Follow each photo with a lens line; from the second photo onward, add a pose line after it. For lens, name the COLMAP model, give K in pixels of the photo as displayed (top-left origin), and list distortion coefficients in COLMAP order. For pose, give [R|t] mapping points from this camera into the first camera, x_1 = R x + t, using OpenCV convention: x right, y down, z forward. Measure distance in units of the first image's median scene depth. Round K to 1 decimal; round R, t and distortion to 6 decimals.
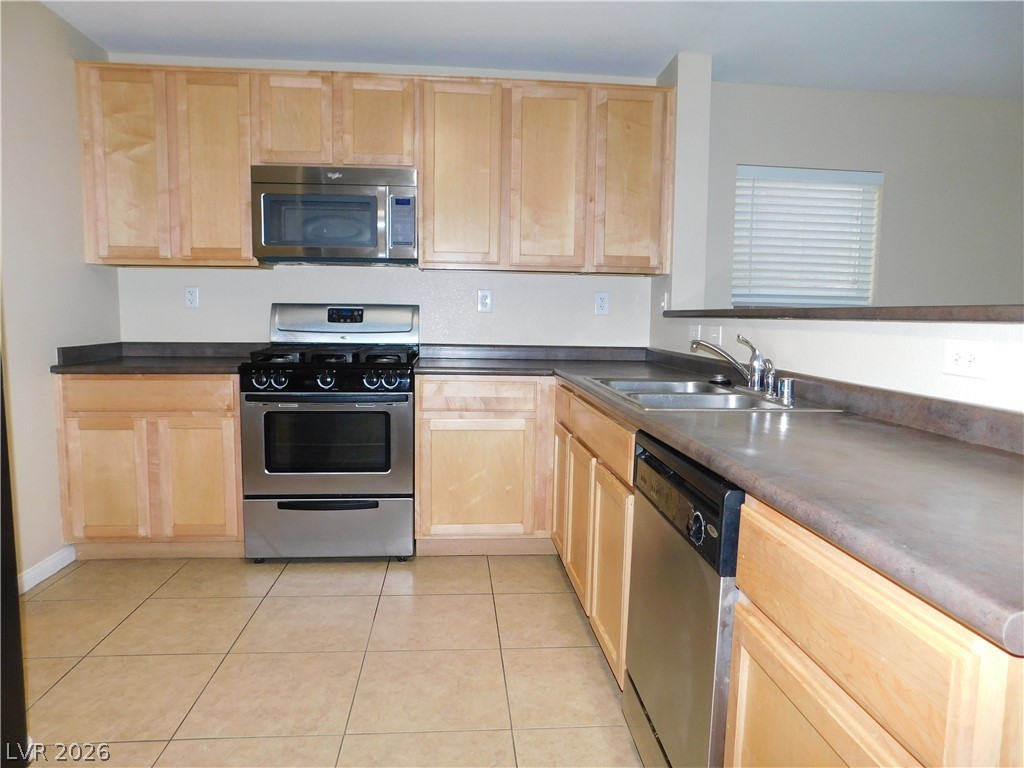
lens RADIAL K [[678.1, 0, 512.0], [0, 678.1, 384.0], [0, 0, 1]] dist [-0.066169, 0.056672]
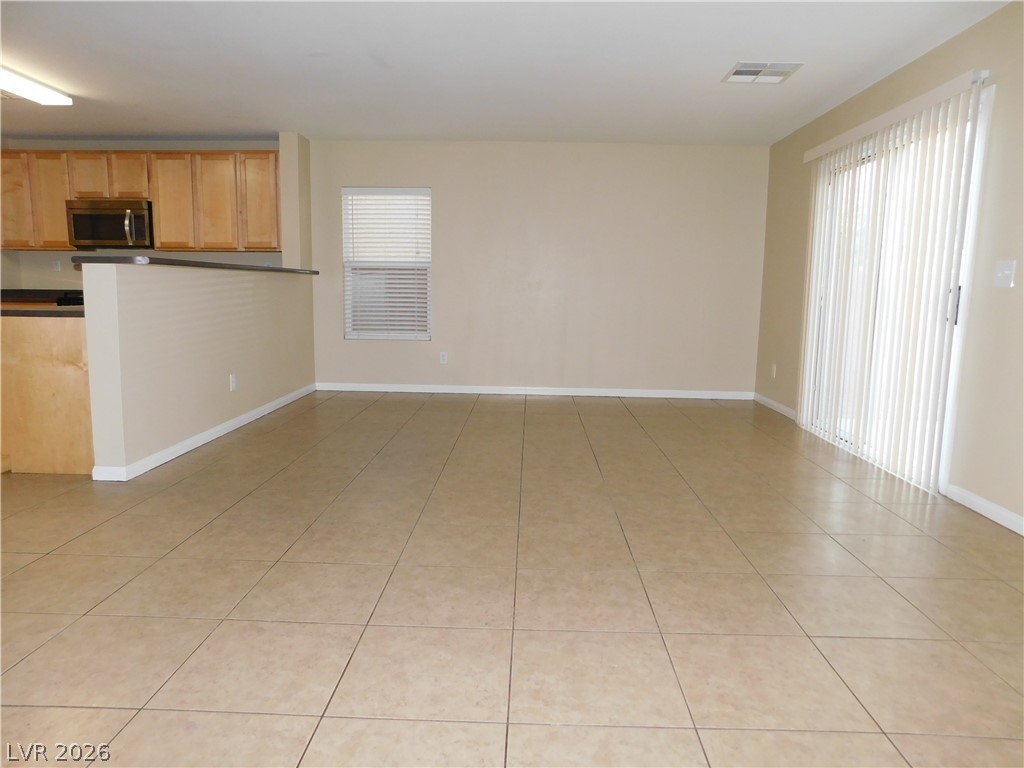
lens RADIAL K [[678.1, 0, 512.0], [0, 678.1, 384.0], [0, 0, 1]] dist [-0.066169, 0.056672]
pose [[0.992873, 0.016612, -0.118013, 1.163109], [-0.011051, 0.998804, 0.047625, 0.115042], [0.118663, -0.045981, 0.991869, -0.835964]]
